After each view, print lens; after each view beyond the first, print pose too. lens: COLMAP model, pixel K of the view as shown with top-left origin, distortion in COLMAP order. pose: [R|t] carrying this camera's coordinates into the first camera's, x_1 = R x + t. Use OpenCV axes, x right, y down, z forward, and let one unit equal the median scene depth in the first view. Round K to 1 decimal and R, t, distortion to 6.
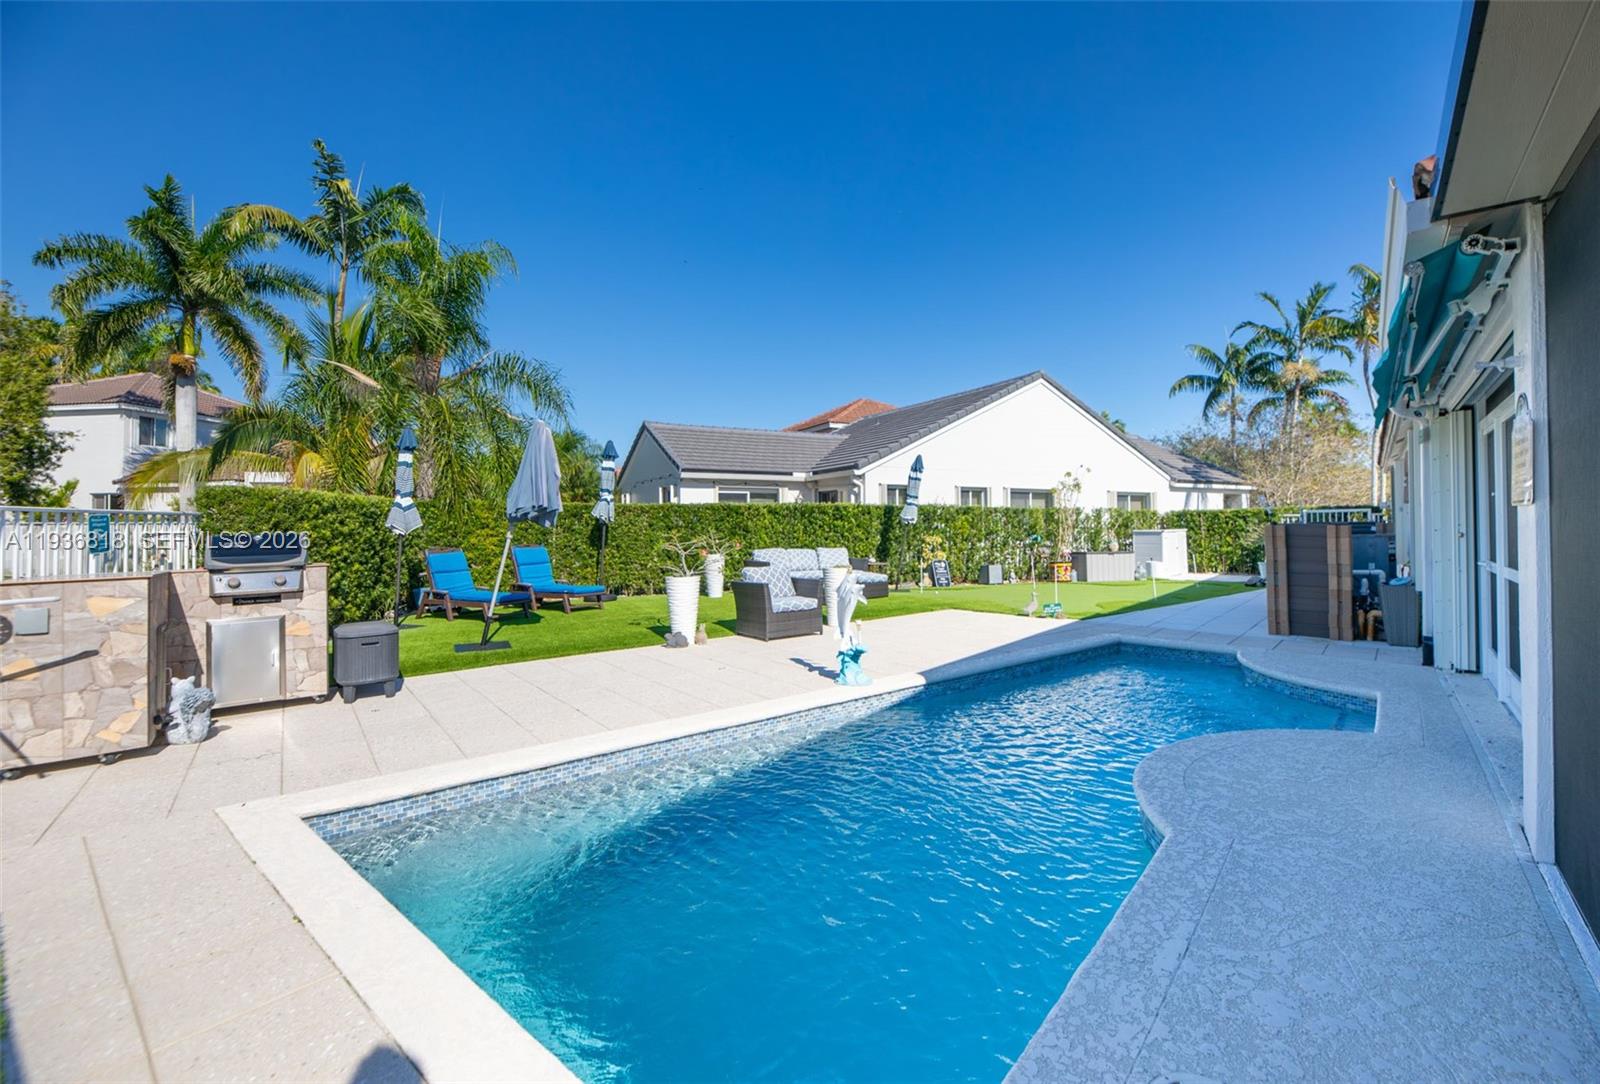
lens RADIAL K [[686.5, 0, 818.7], [0, 686.5, 512.0], [0, 0, 1]] dist [-0.000190, -0.000057]
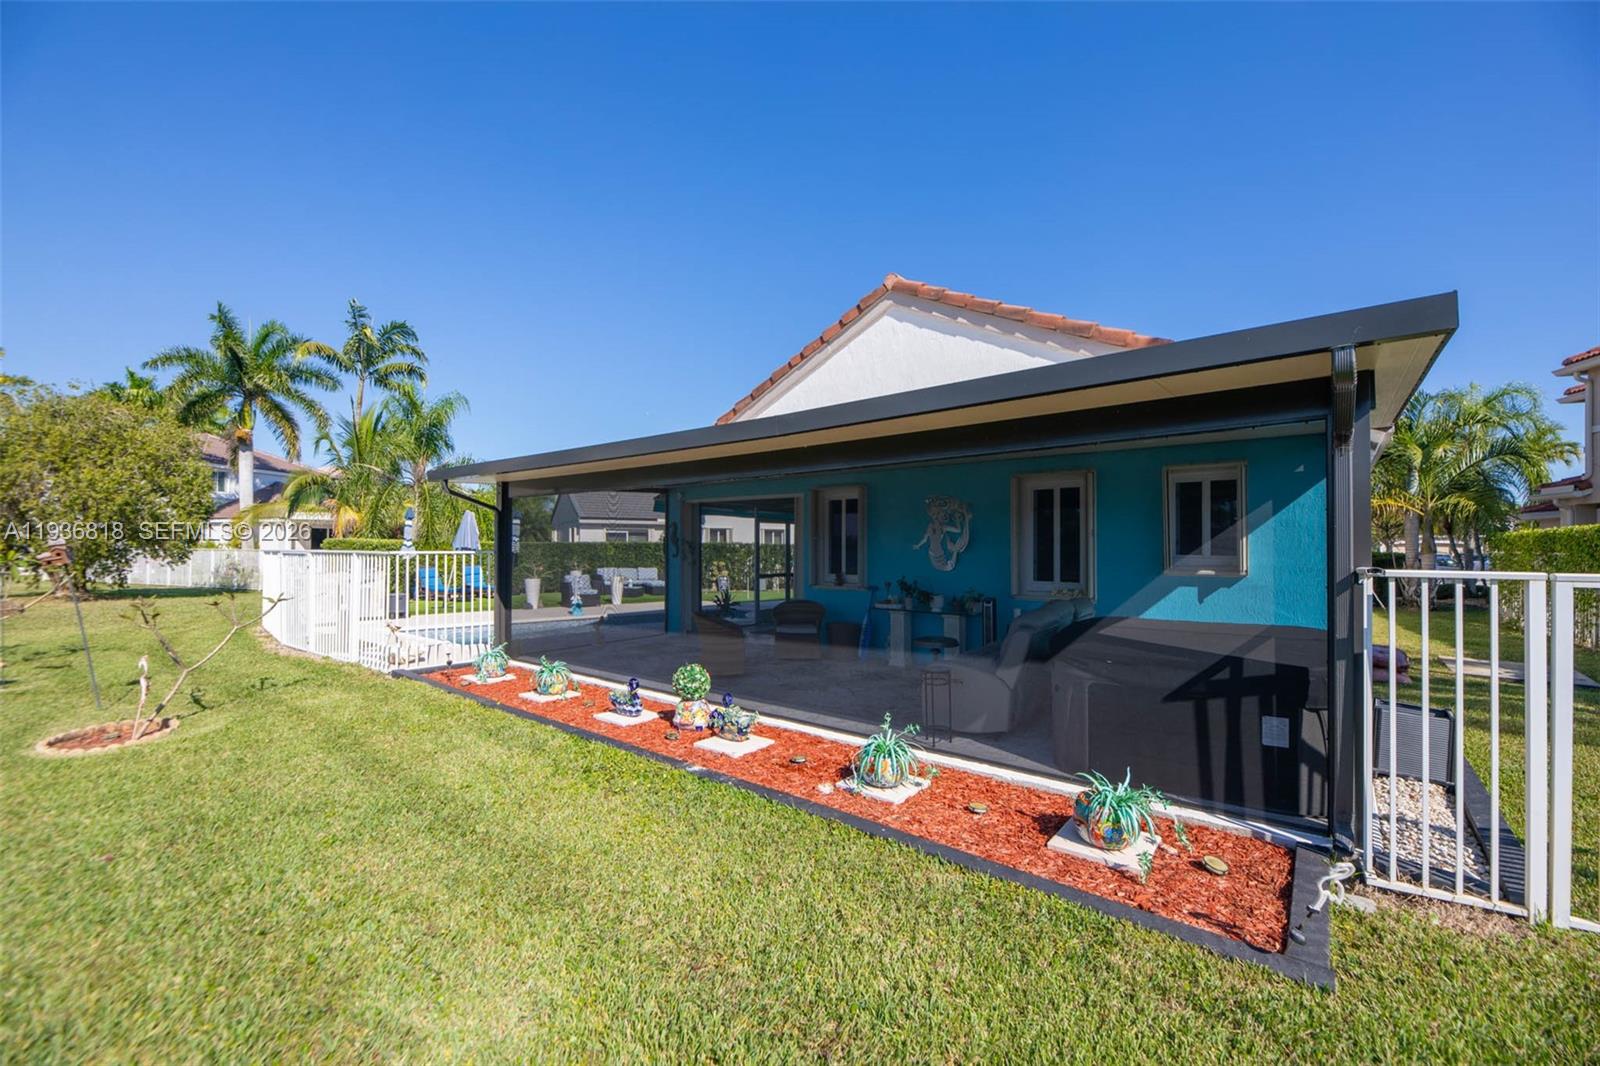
lens RADIAL K [[664.1, 0, 792.9], [0, 664.1, 537.9], [0, 0, 1]] dist [-0.001268, -0.000150]
pose [[0.999983, 0.005780, 0.000790, 0.274782], [-0.005781, 0.999982, 0.001477, -0.020291], [-0.000781, -0.001482, 0.999999, -0.498091]]
